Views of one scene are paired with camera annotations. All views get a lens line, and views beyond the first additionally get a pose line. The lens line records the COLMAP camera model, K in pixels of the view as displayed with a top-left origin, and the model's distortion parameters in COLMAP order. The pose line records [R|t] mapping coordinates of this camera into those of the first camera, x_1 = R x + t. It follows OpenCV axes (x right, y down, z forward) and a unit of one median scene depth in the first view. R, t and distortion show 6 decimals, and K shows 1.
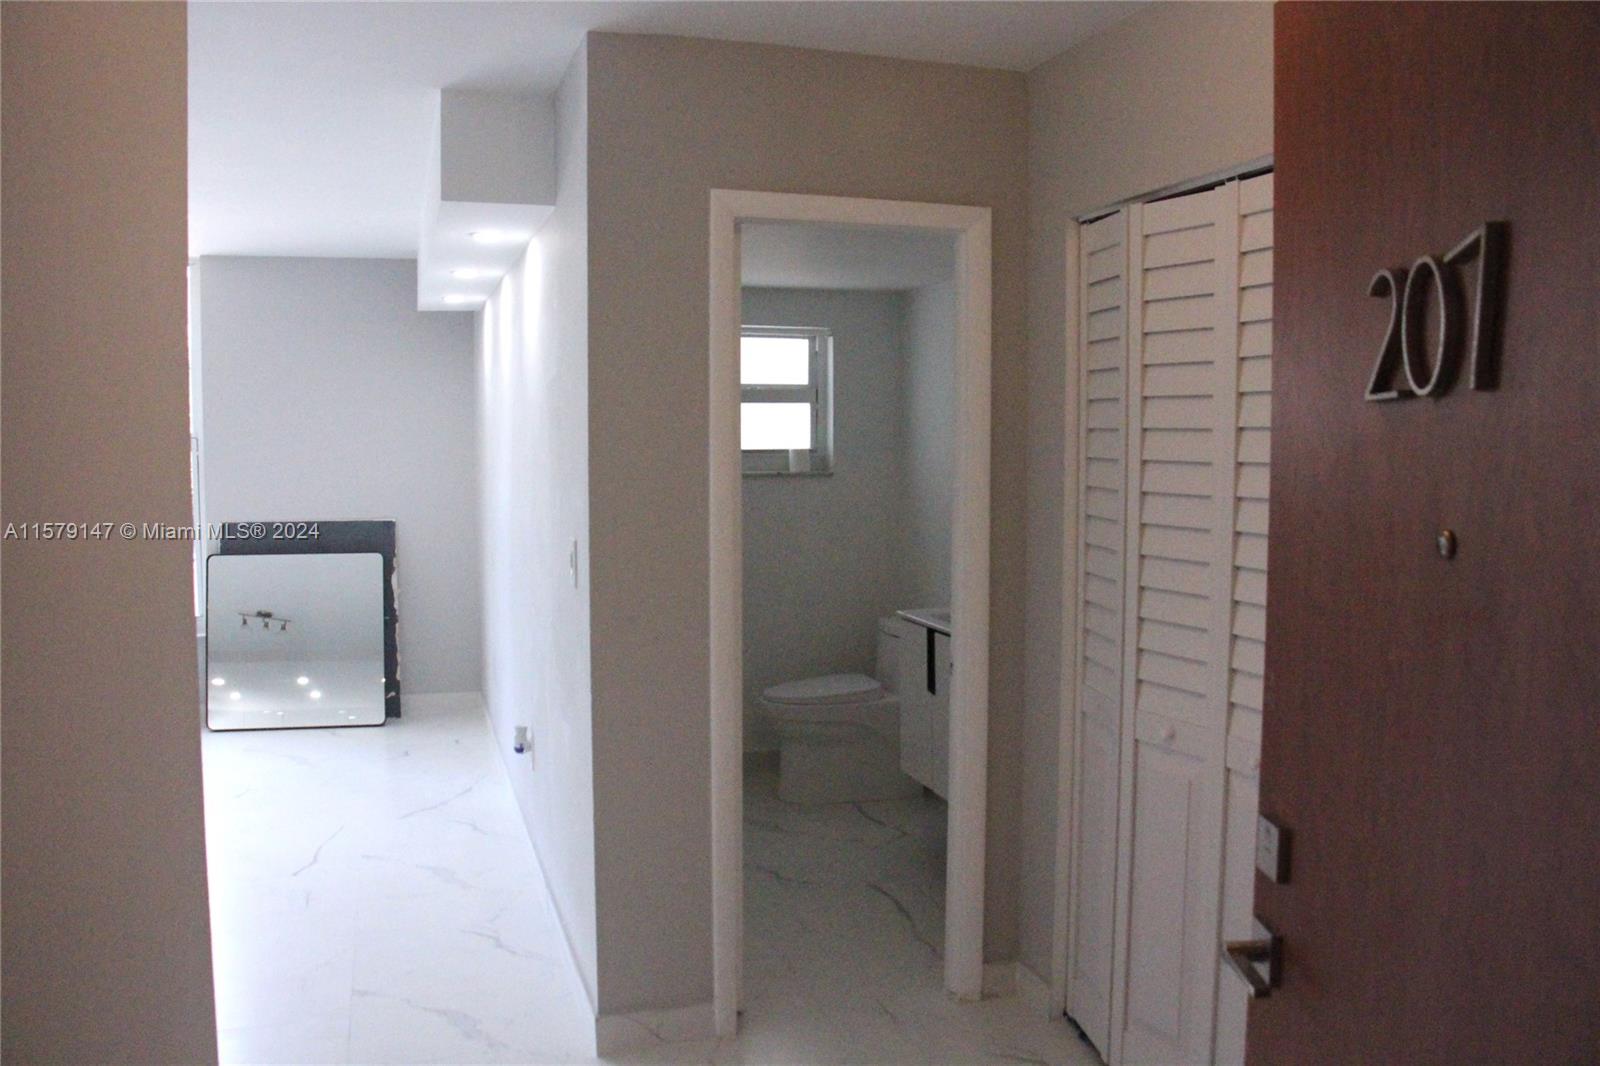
lens RADIAL K [[1410.4, 0, 796.5], [0, 1410.4, 534.8], [0, 0, 1]] dist [-0.126807, 0.033639]
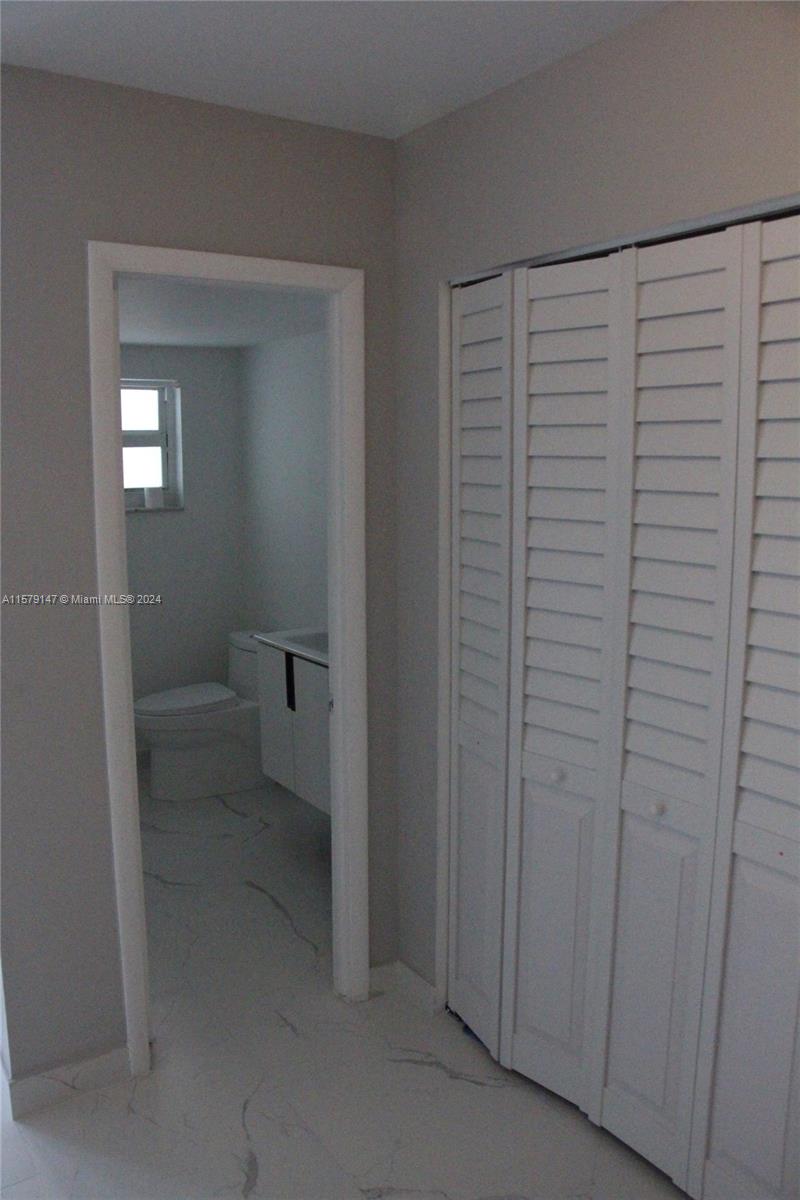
lens RADIAL K [[1057.8, 0, 415.0], [0, 1057.8, 621.6], [0, 0, 1]] dist [-0.126807, 0.033639]
pose [[0.963253, -0.043694, 0.265018, -0.040511], [0.020982, 0.995905, 0.087934, -0.040094], [-0.267775, -0.079142, 0.960226, 0.221296]]
